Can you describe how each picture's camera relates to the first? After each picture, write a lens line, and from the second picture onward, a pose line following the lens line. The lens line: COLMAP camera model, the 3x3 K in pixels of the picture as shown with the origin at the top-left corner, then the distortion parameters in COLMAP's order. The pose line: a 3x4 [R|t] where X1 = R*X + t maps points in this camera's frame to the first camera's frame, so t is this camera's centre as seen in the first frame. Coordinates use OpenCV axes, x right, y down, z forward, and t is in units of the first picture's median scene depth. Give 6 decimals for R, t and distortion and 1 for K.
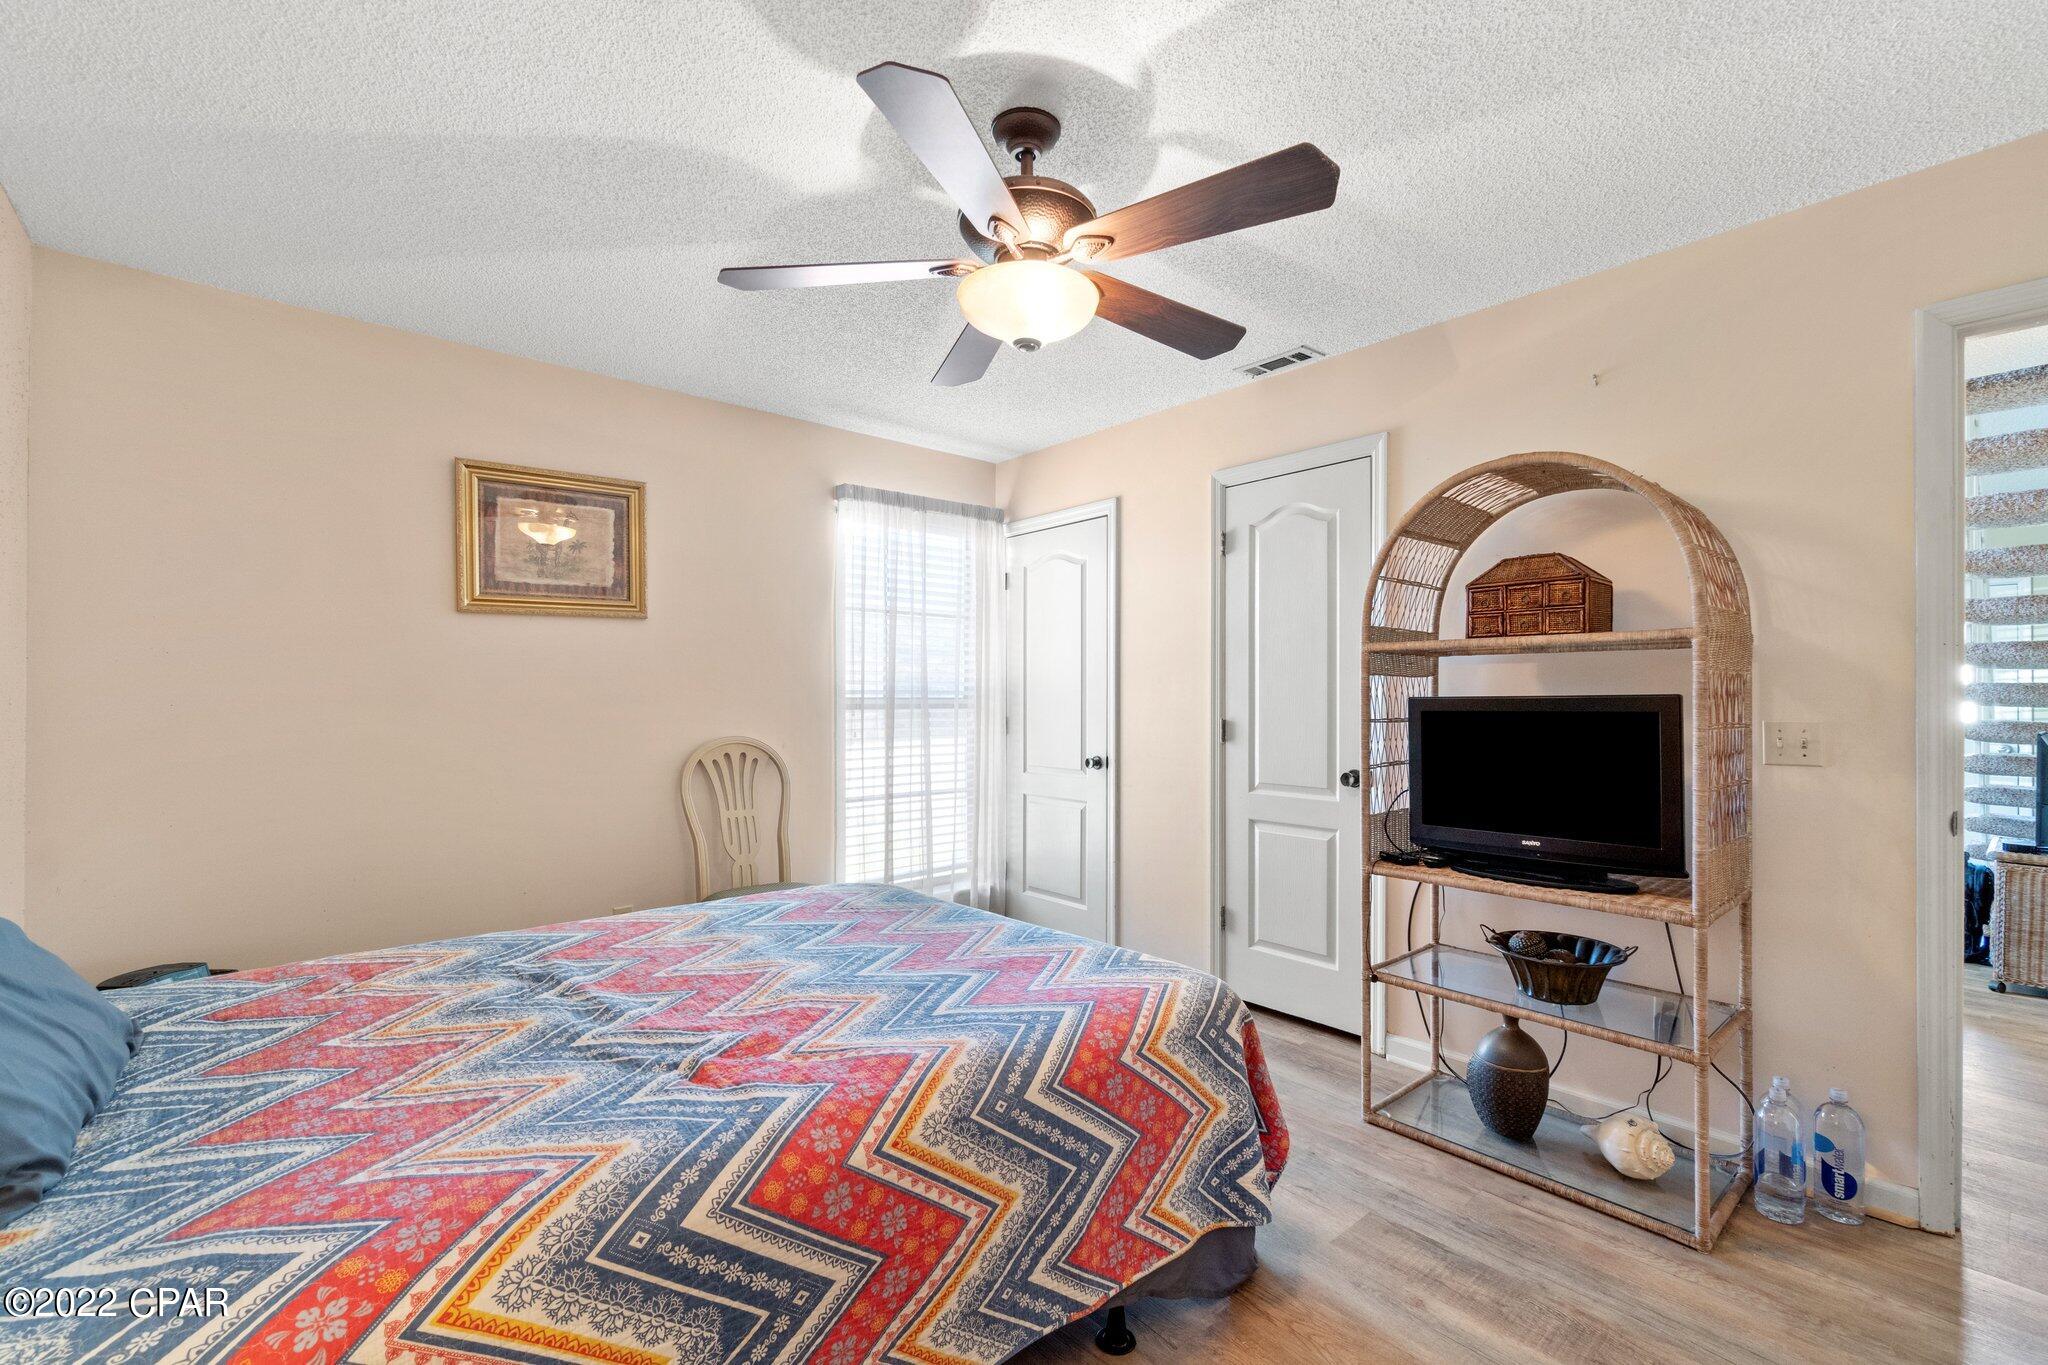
lens RADIAL K [[894.8, 0, 1025.8], [0, 894.8, 697.6], [0, 0, 1]] dist [-0.007991, -0.000094]
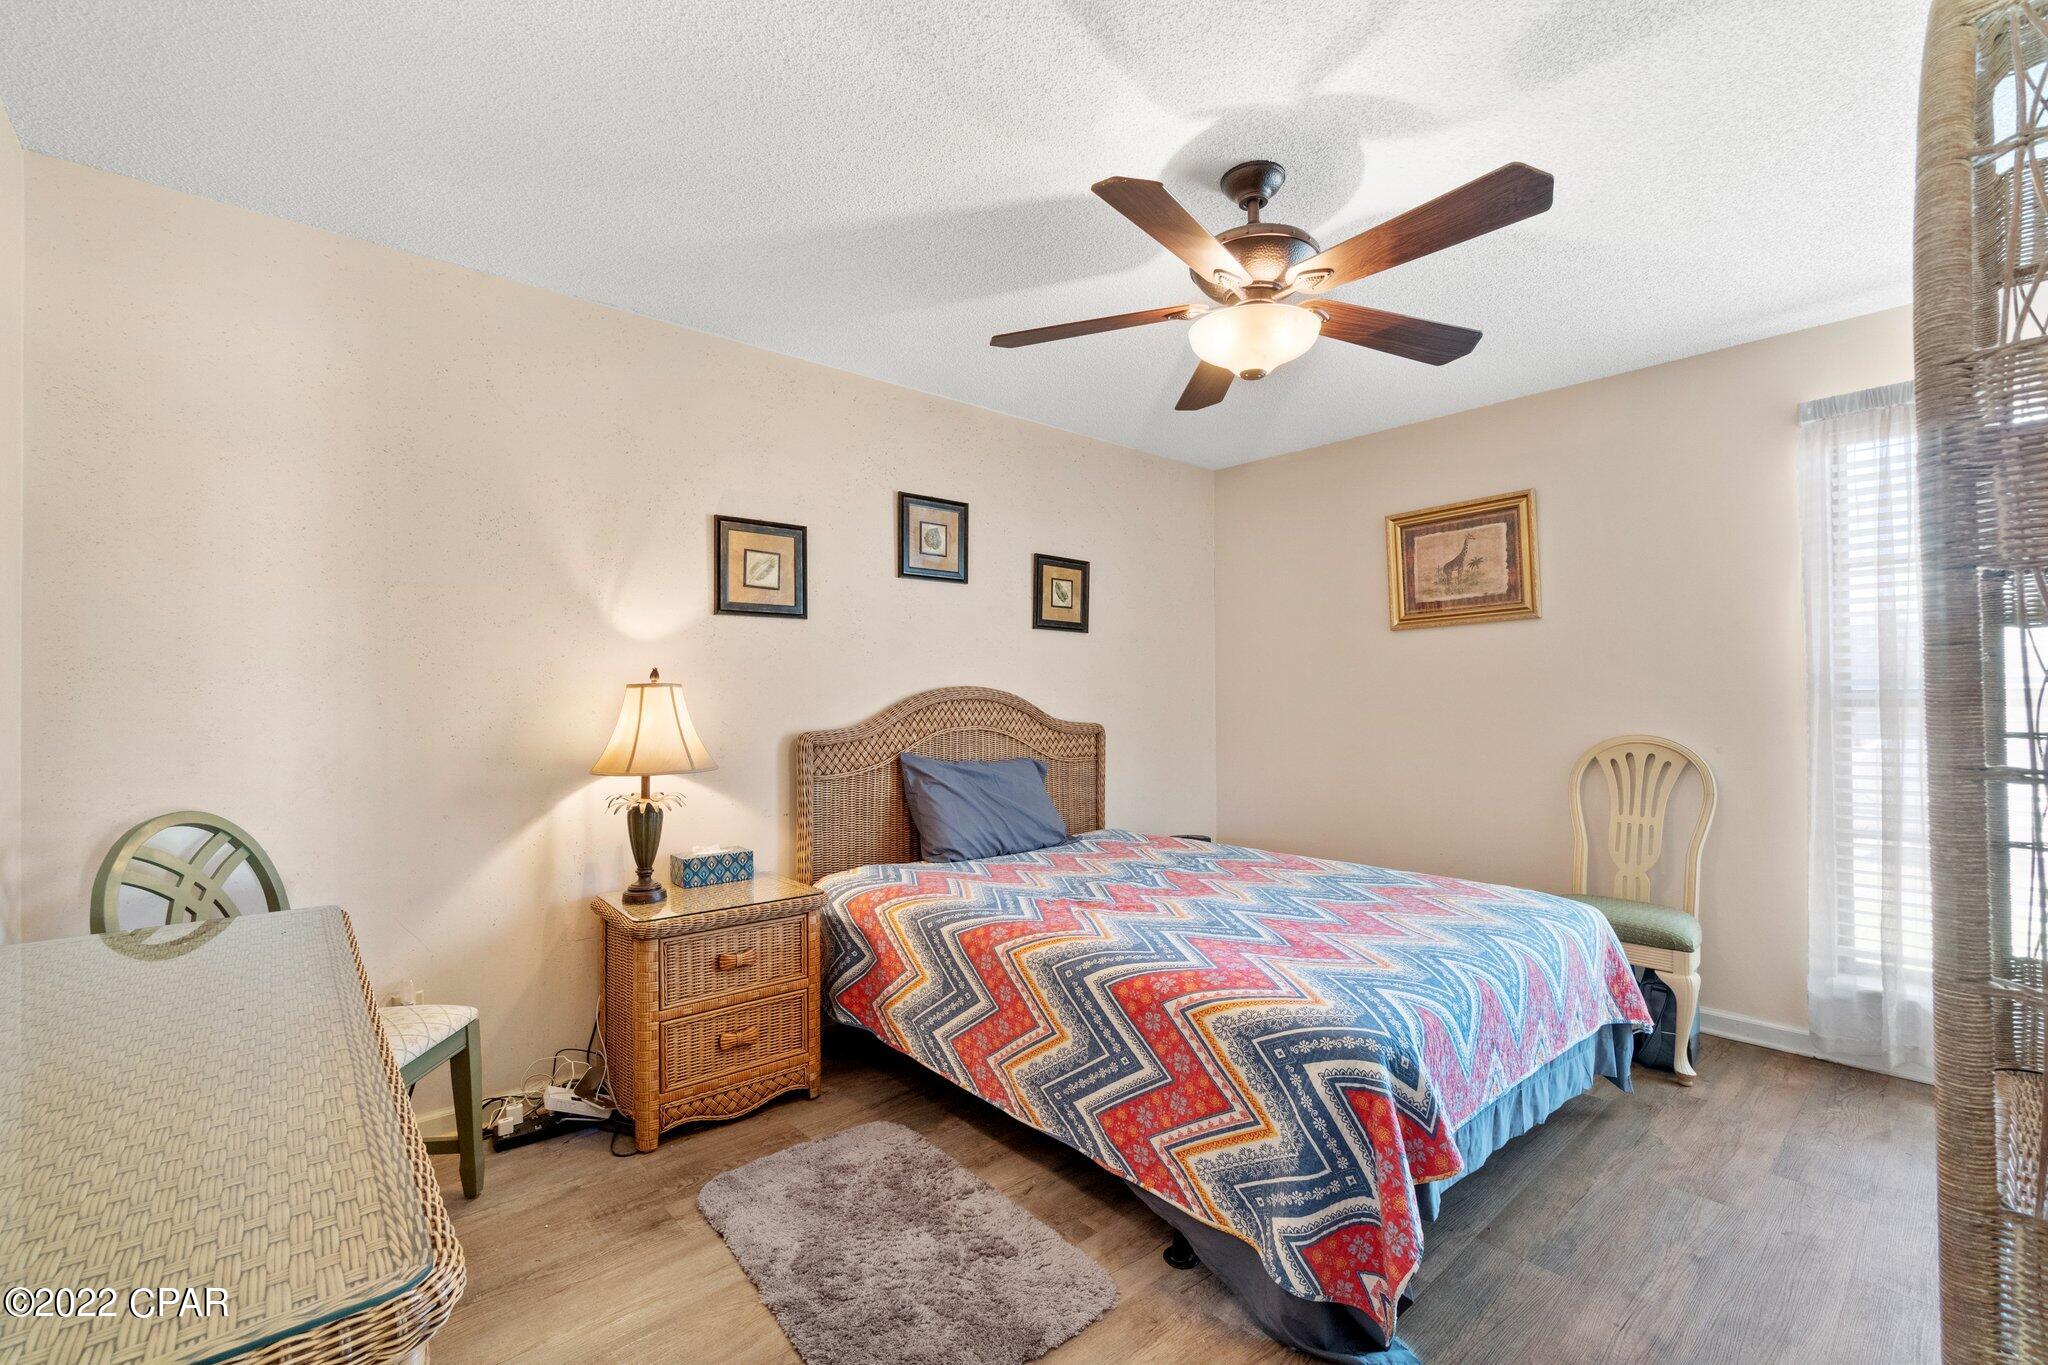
lens RADIAL K [[894.8, 0, 1025.8], [0, 894.8, 697.6], [0, 0, 1]] dist [-0.007991, -0.000094]
pose [[-0.004757, -0.002287, -0.999986, 1.161444], [0.006472, 0.999976, -0.002318, 0.006402], [0.999968, -0.006483, -0.004742, 0.757235]]
